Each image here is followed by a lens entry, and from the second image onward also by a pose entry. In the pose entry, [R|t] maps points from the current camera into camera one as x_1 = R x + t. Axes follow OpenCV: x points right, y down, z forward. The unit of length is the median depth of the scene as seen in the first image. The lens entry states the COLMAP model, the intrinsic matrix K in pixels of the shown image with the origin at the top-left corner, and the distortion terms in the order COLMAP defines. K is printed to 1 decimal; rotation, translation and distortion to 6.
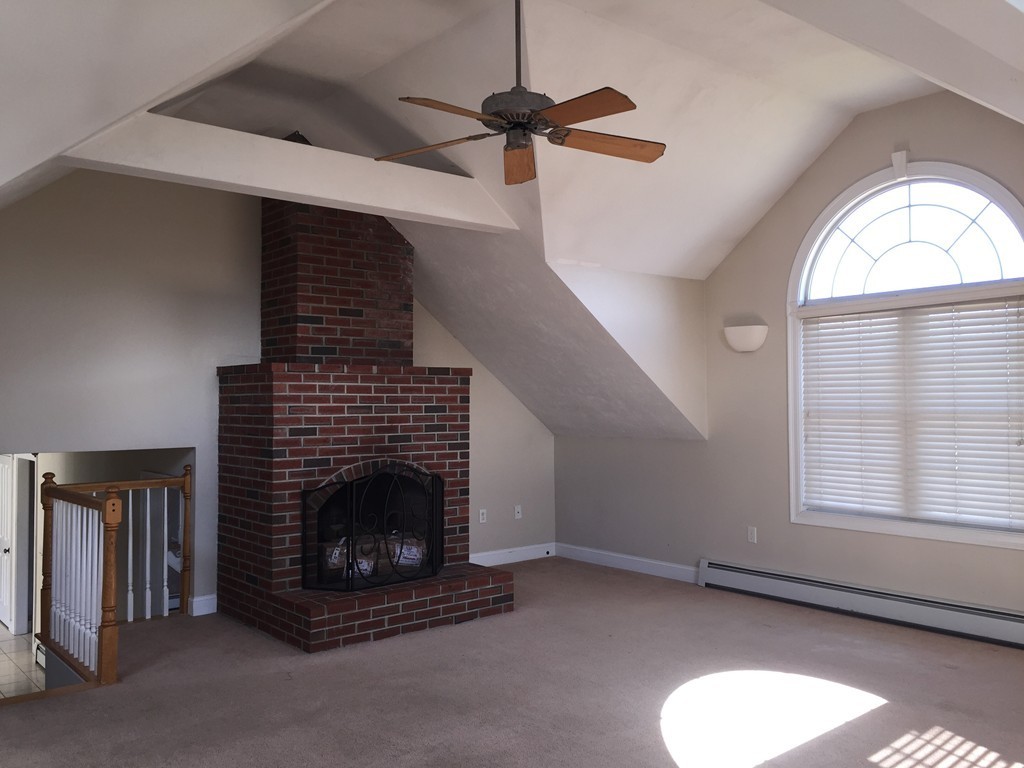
lens RADIAL K [[873.2, 0, 512.7], [0, 873.2, 381.4], [0, 0, 1]] dist [0.071920, -0.080677]
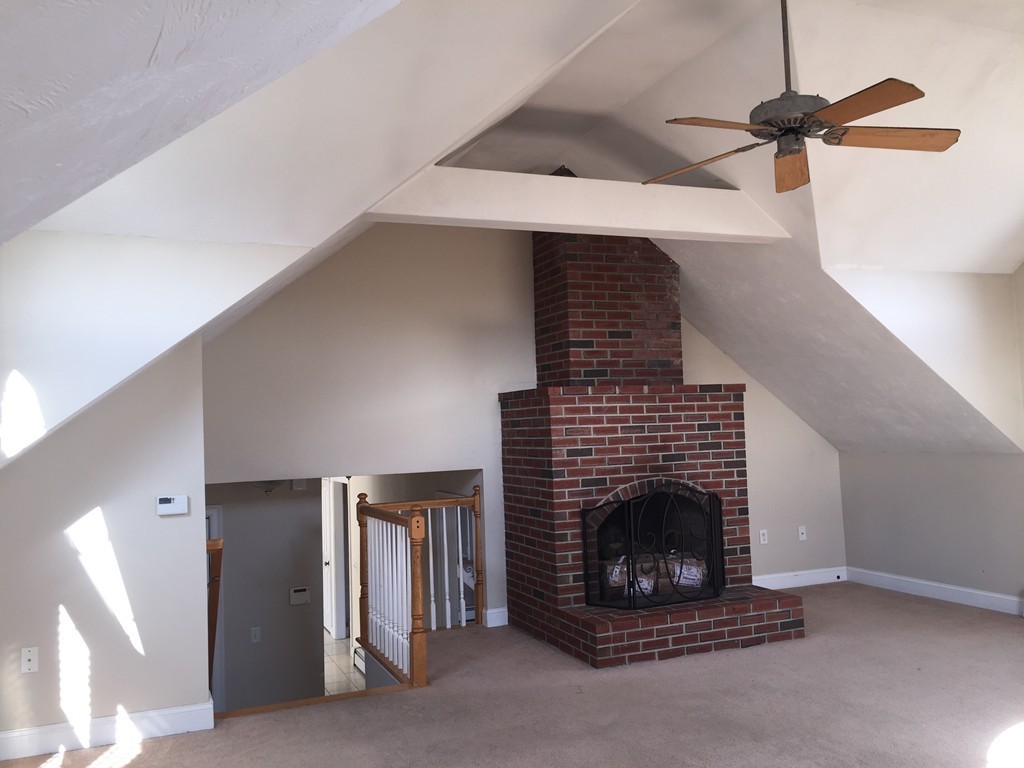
lens RADIAL K [[873.2, 0, 512.7], [0, 873.2, 381.4], [0, 0, 1]] dist [0.071920, -0.080677]
pose [[0.954864, -0.045616, -0.293520, -0.007751], [0.038688, 0.998820, -0.029370, 0.000969], [0.294513, 0.016688, 0.955502, -0.010155]]
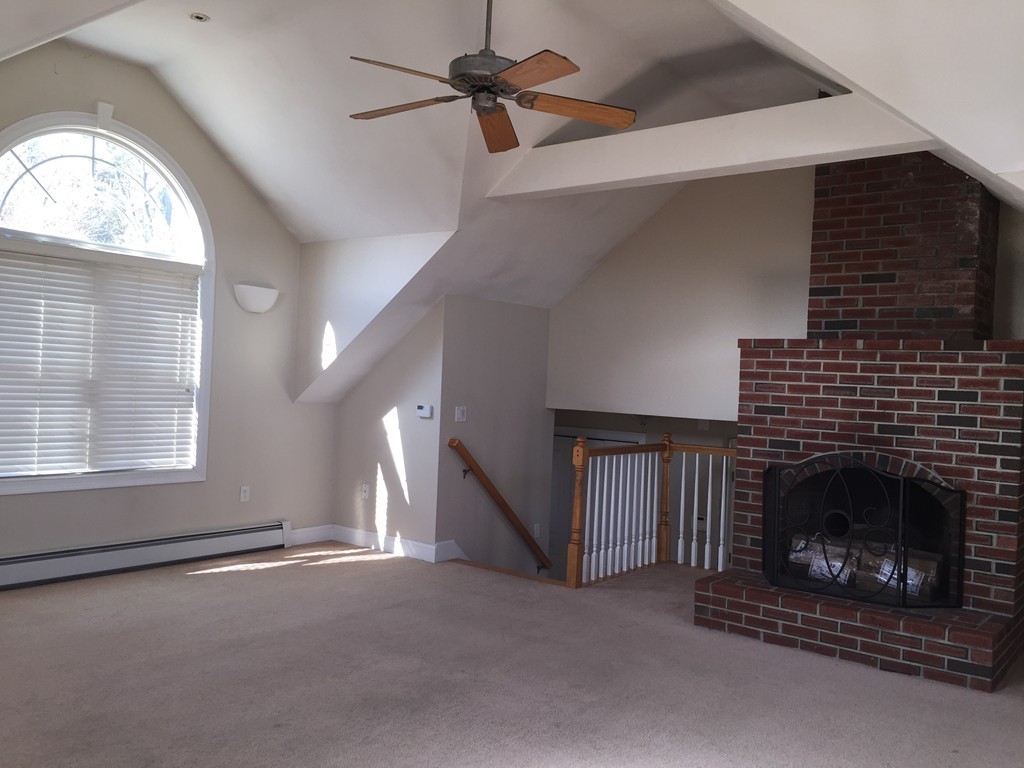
lens RADIAL K [[873.2, 0, 512.7], [0, 873.2, 381.4], [0, 0, 1]] dist [0.071920, -0.080677]
pose [[0.205386, 0.016532, -0.978541, 0.616889], [-0.019849, 0.999722, 0.012724, 0.018570], [0.978480, 0.016810, 0.205657, 0.508326]]
